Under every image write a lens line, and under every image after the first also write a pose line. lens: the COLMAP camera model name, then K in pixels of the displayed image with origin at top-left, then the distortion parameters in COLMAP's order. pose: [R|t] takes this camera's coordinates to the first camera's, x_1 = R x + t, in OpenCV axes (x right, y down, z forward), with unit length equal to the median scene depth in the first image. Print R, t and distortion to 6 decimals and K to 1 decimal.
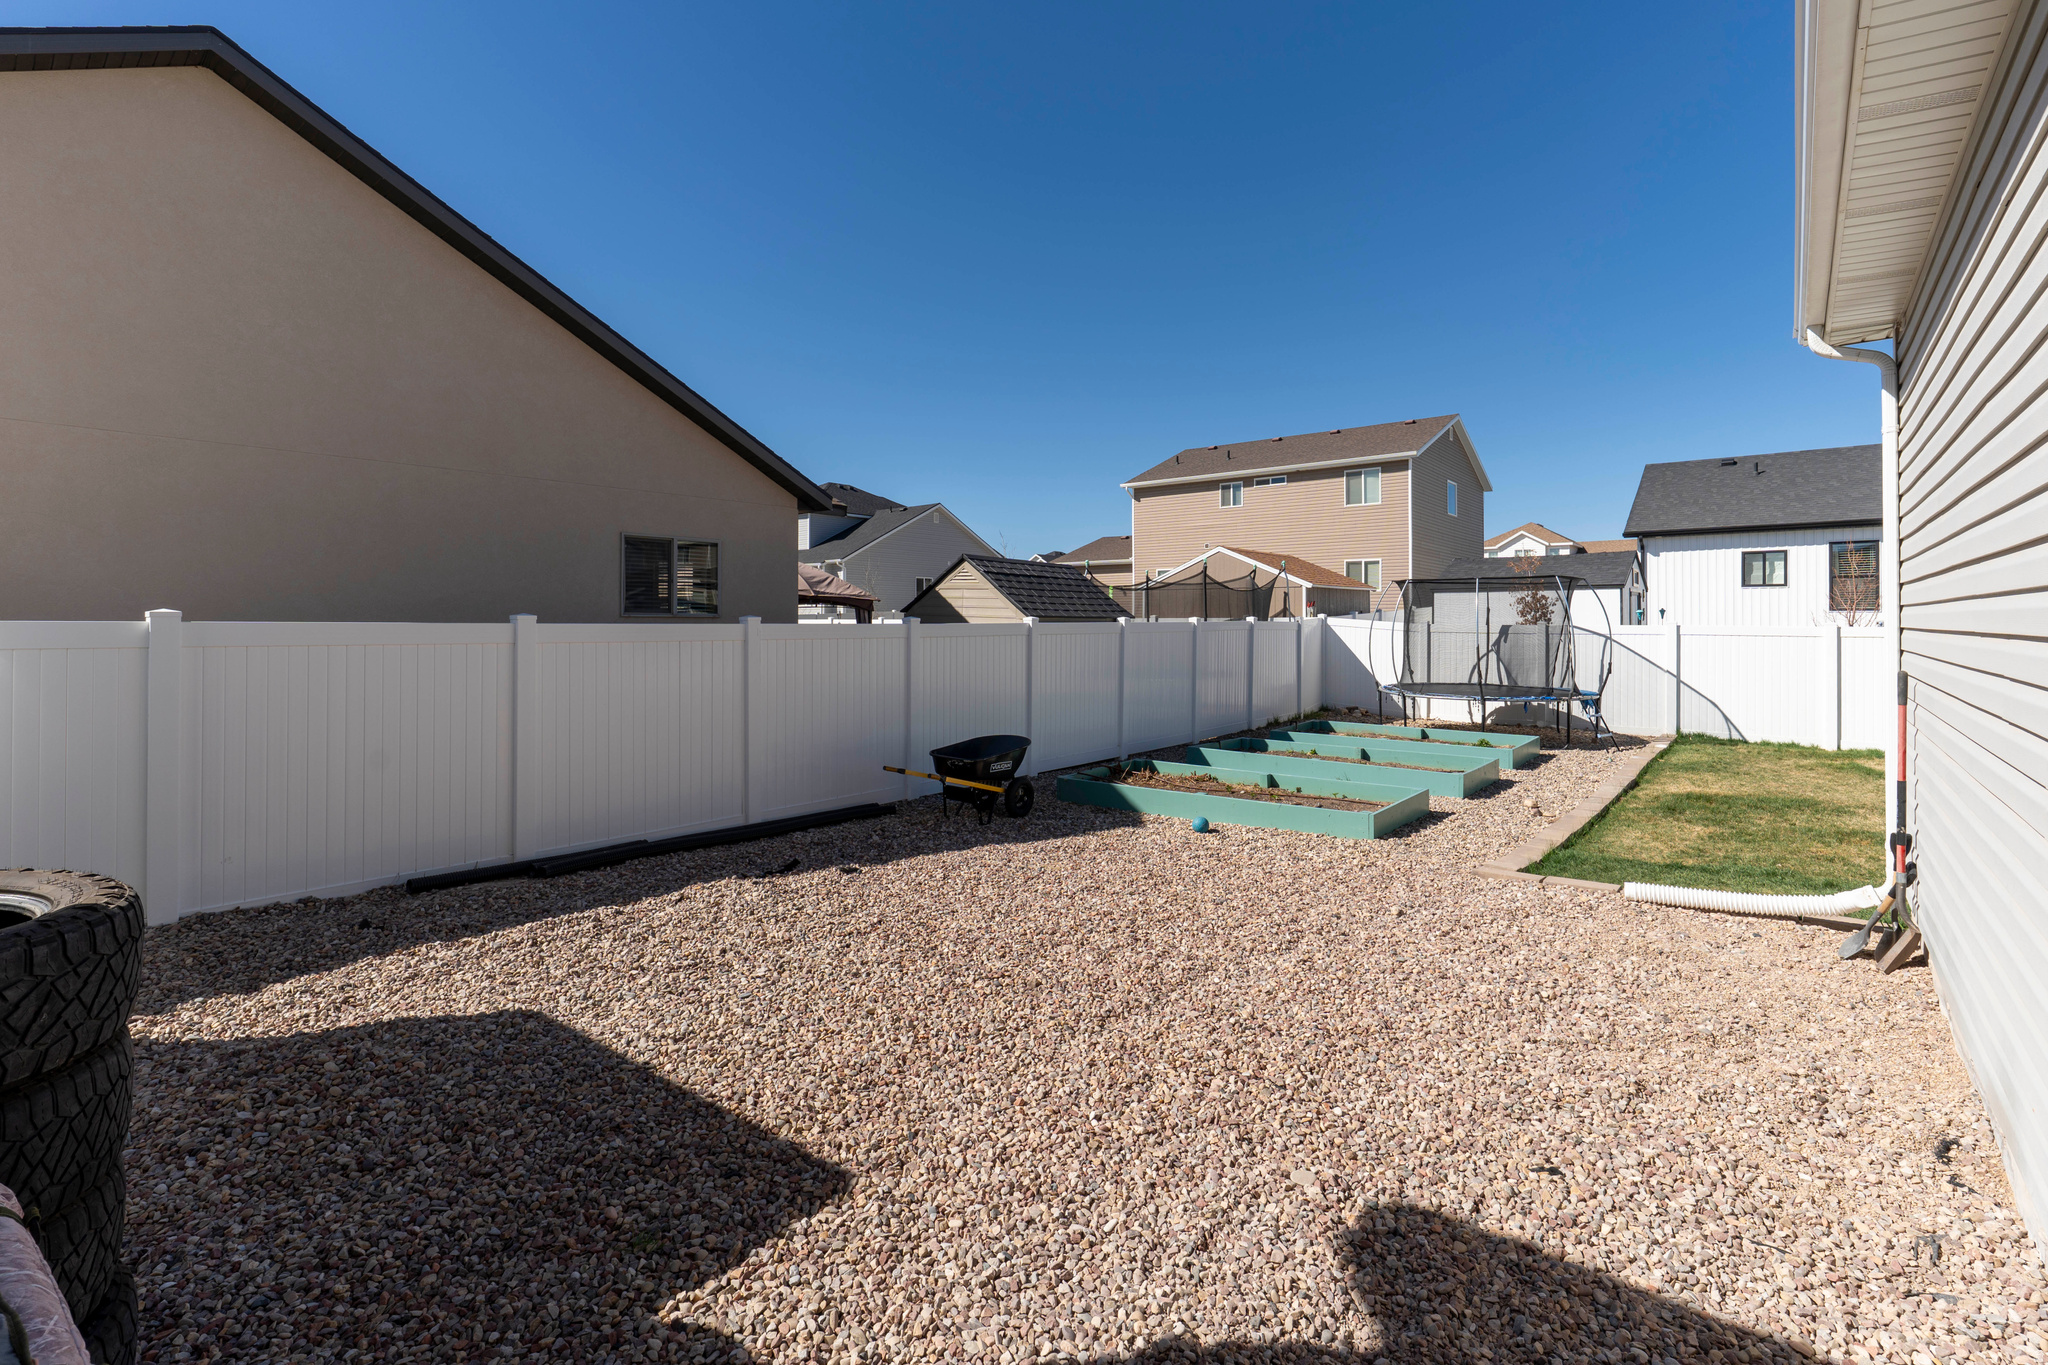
lens RADIAL K [[907.4, 0, 1027.8], [0, 907.4, 632.6], [0, 0, 1]] dist [0.000315, -0.000017]
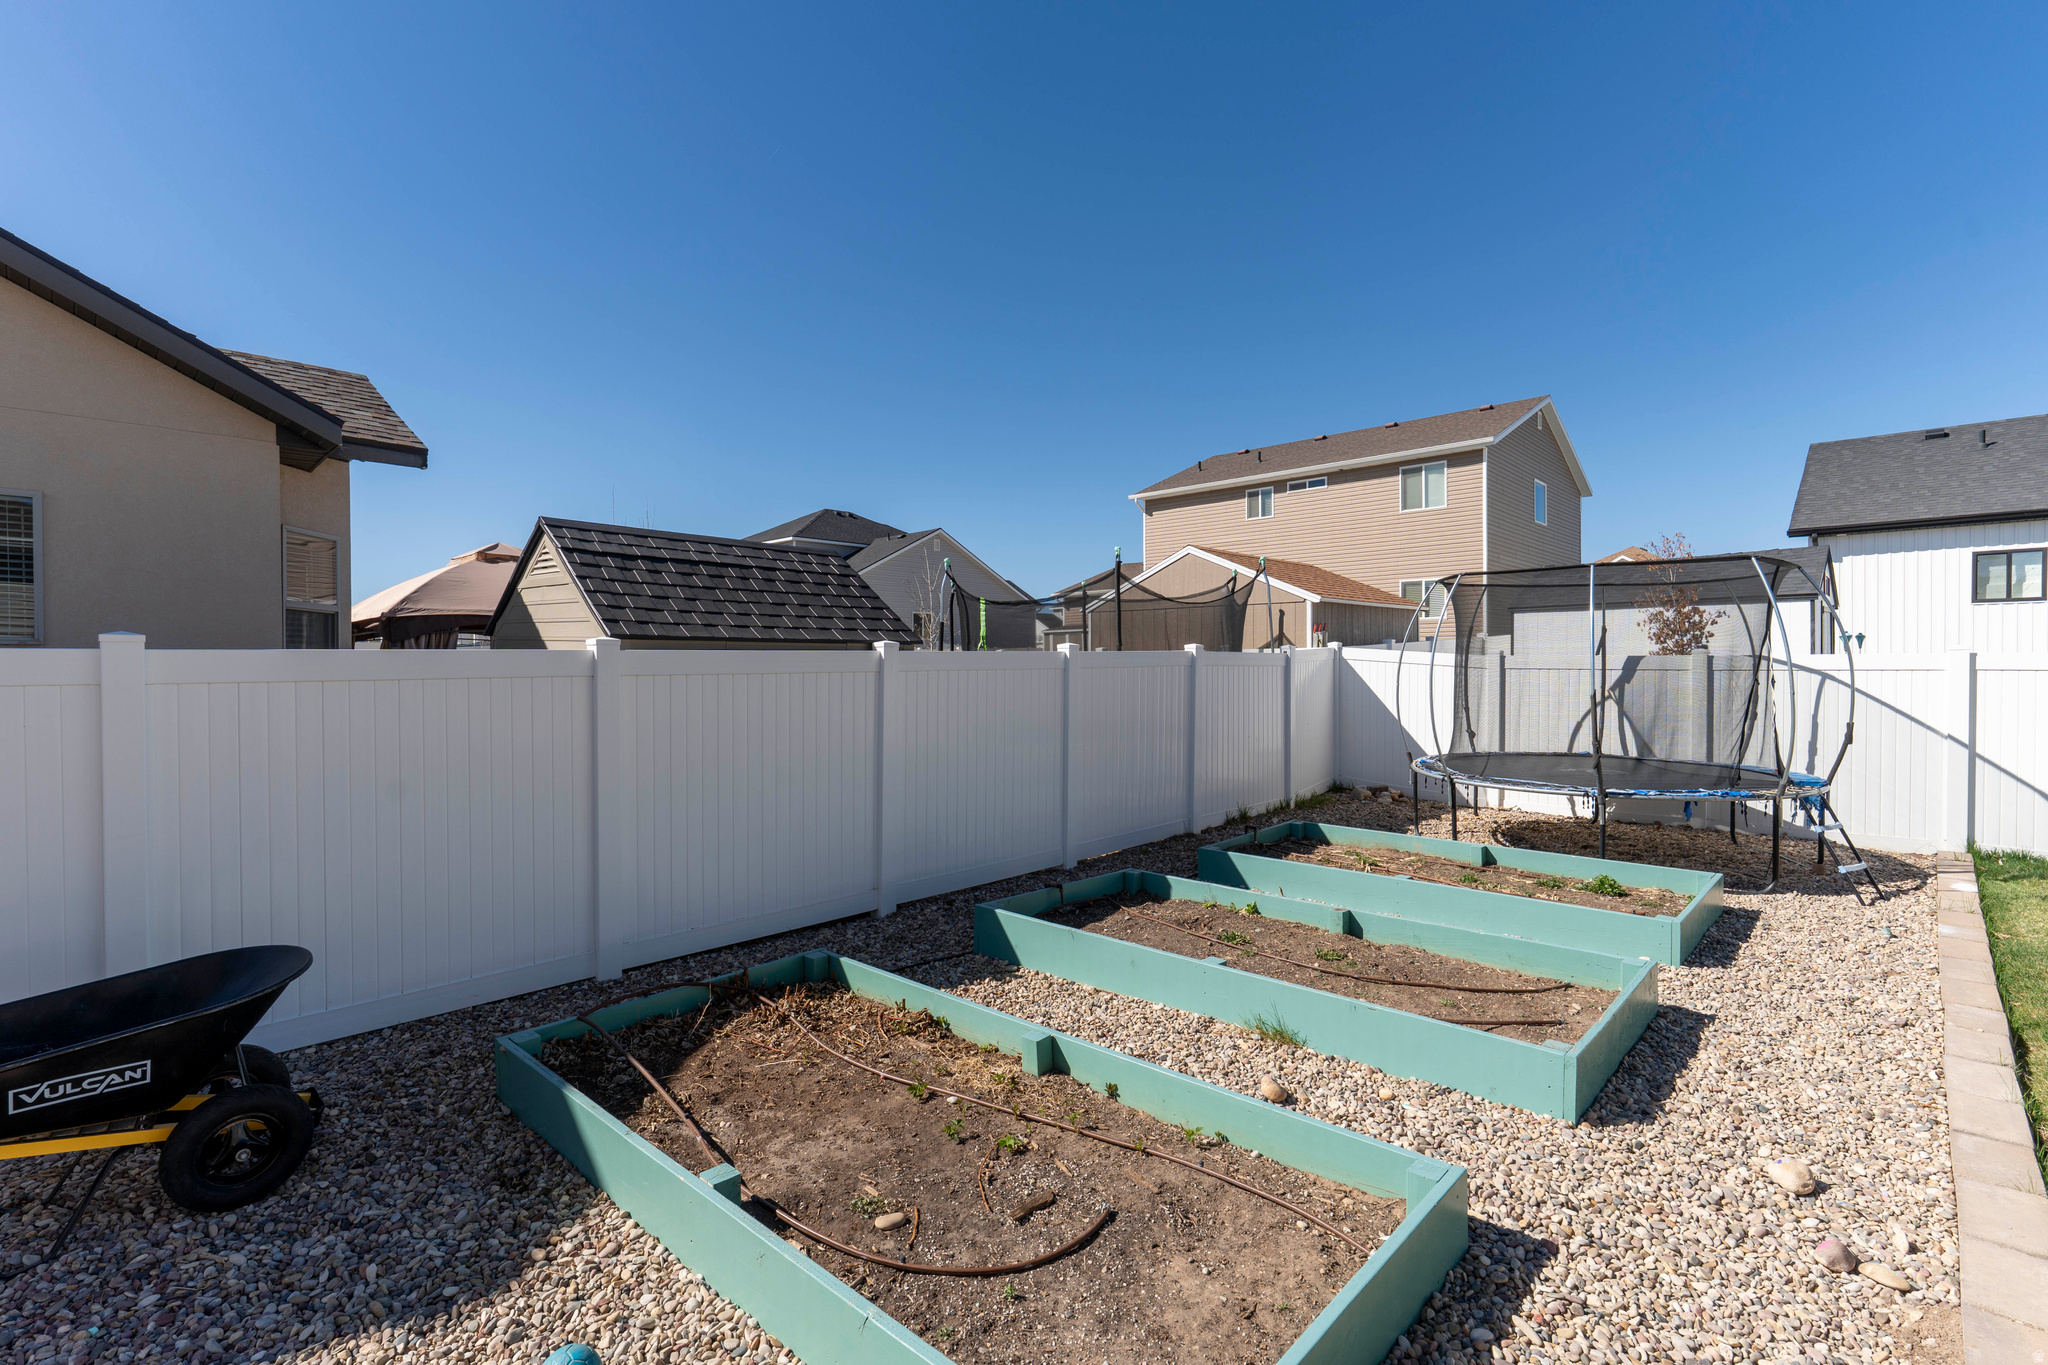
lens RADIAL K [[941.6, 0, 1024.0], [0, 941.6, 682.5], [0, 0, 1]] dist [0.009915, 0.000098]
pose [[0.998021, -0.004901, -0.062697, 0.113558], [0.005439, 0.999950, 0.008412, 0.001269], [0.062653, -0.008737, 0.997997, 0.244386]]
